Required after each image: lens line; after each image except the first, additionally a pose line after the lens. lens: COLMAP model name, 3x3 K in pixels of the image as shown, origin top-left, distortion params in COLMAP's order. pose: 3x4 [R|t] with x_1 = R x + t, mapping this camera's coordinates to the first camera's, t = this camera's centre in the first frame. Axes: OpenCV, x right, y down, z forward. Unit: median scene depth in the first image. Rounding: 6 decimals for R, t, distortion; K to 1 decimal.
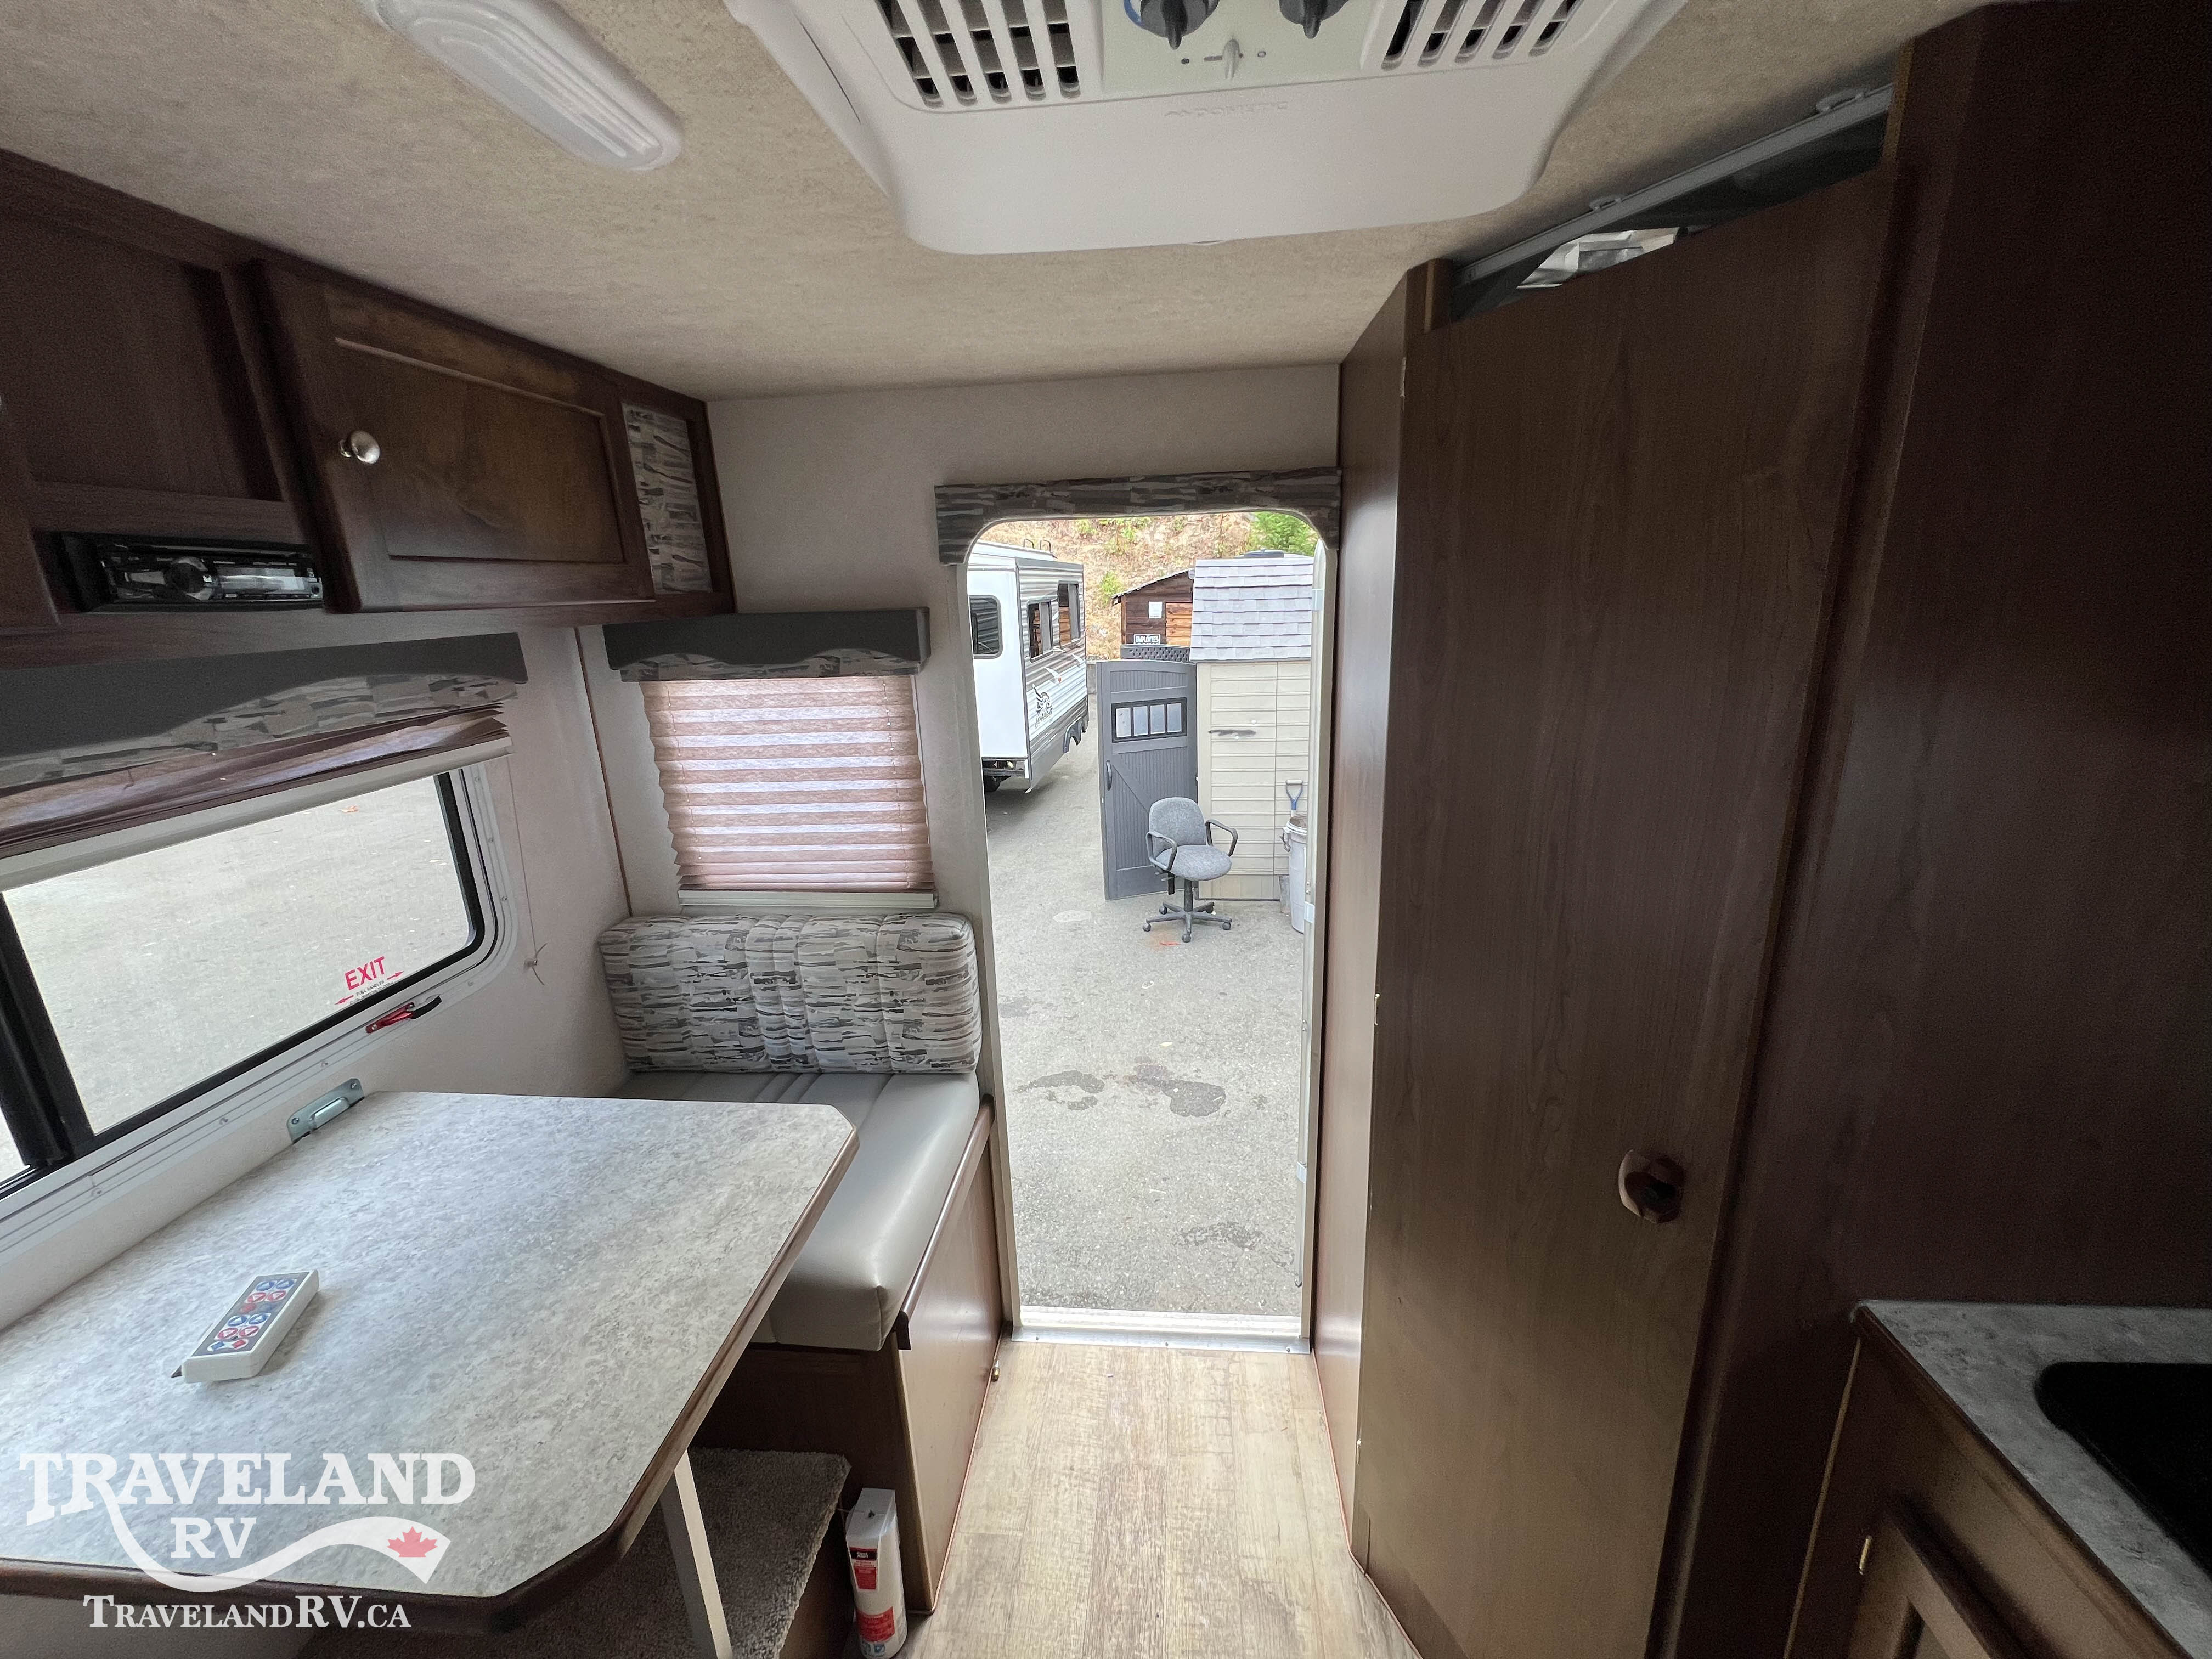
lens RADIAL K [[882.8, 0, 1108.6], [0, 882.8, 827.6], [0, 0, 1]] dist [0.000012, -0.000673]
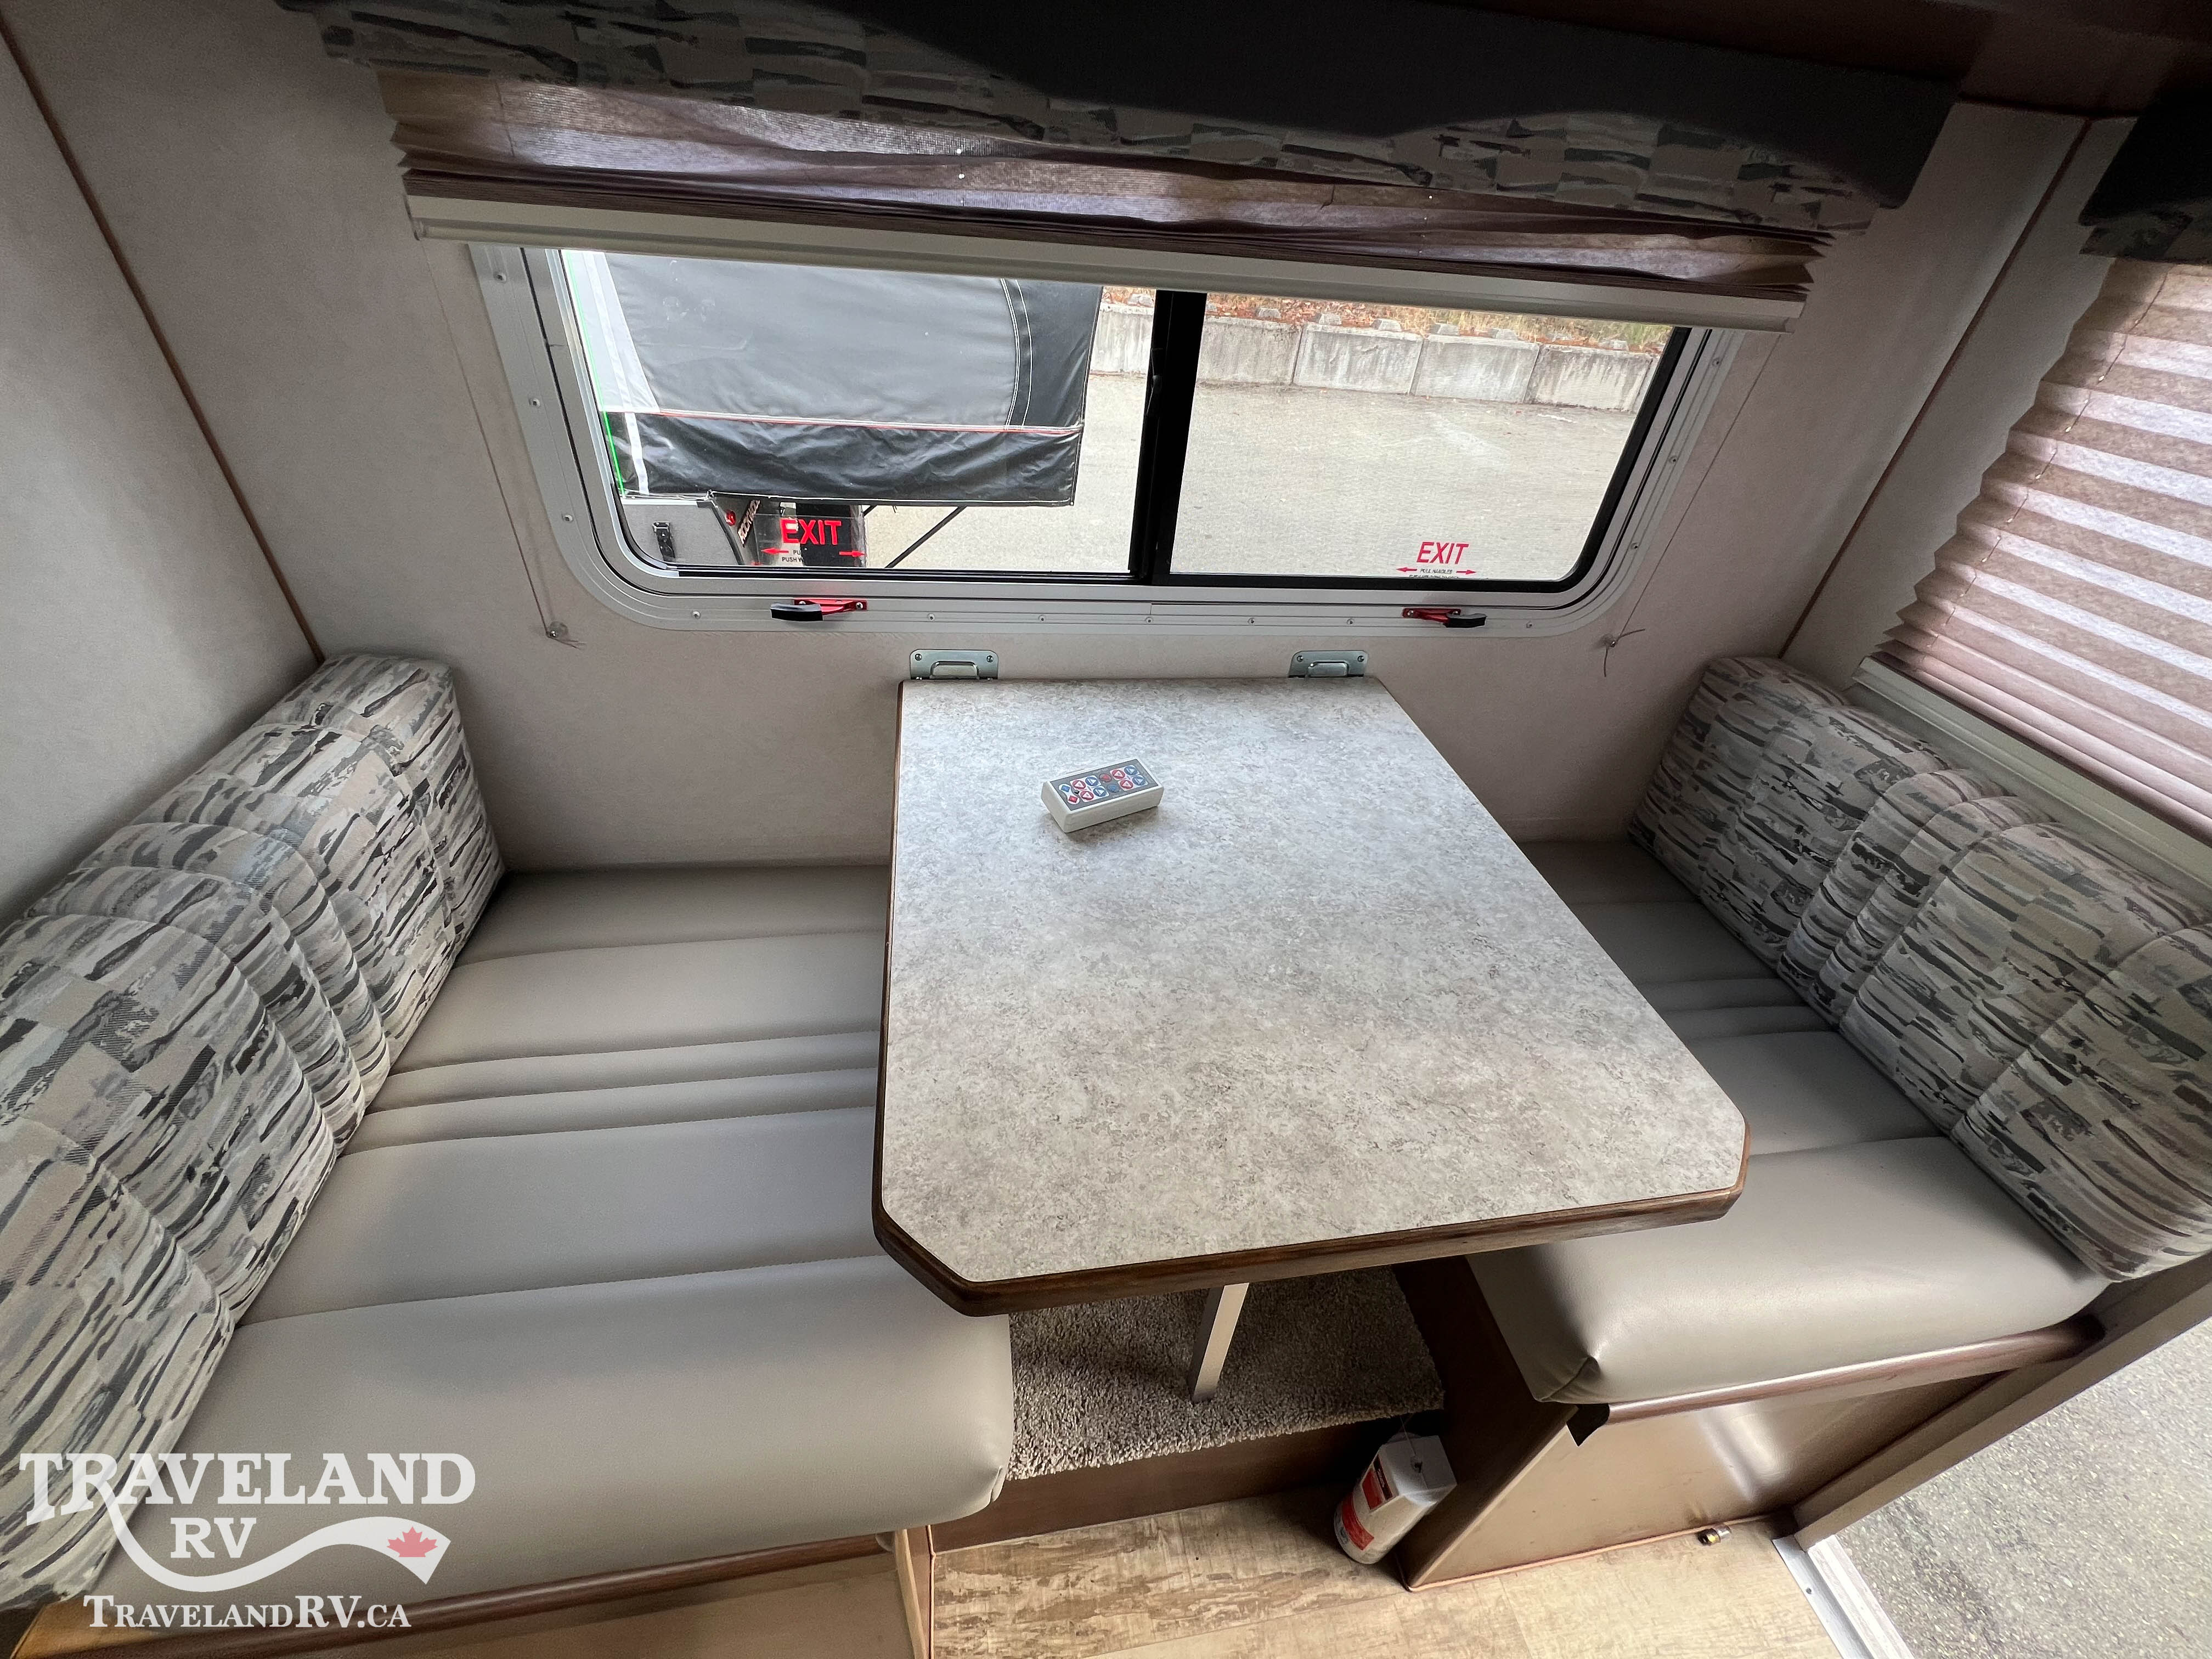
lens RADIAL K [[882.8, 0, 1108.6], [0, 882.8, 827.6], [0, 0, 1]] dist [0.000012, -0.000673]
pose [[0.244807, 0.620299, -0.745183, -0.085133], [-0.346448, 0.773793, 0.530300, 0.021298], [0.905562, 0.128346, 0.404331, 0.294649]]
